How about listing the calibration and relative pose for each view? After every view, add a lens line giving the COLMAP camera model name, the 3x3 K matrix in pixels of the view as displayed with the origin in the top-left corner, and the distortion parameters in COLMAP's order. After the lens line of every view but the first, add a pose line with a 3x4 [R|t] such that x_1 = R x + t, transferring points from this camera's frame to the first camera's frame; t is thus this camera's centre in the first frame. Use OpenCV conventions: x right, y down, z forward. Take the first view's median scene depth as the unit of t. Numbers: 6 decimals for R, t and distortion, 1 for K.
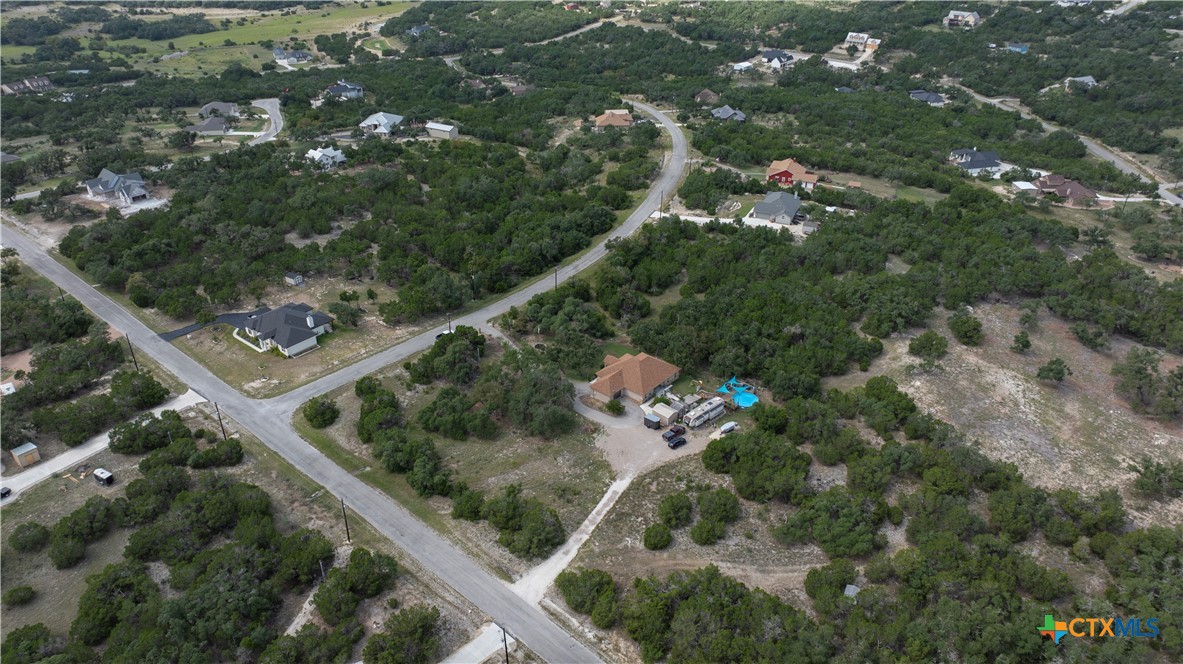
lens RADIAL K [[831.8, 0, 591.5], [0, 831.8, 332.0], [0, 0, 1]] dist [-0.048366, 0.038792]
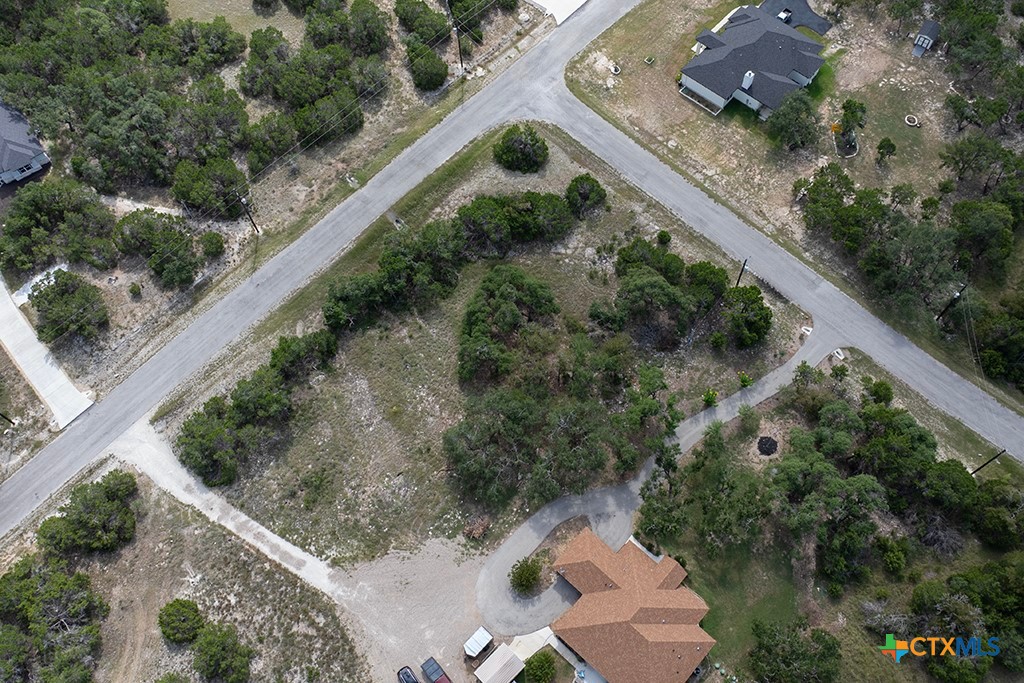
lens RADIAL K [[858.4, 0, 512.0], [0, 858.4, 341.5], [0, 0, 1]] dist [-0.019653, -0.003644]
pose [[-0.034125, 0.888845, -0.456936, 0.168510], [-0.491611, 0.383135, 0.782001, -0.454112], [0.870146, 0.251321, 0.423891, 0.819555]]
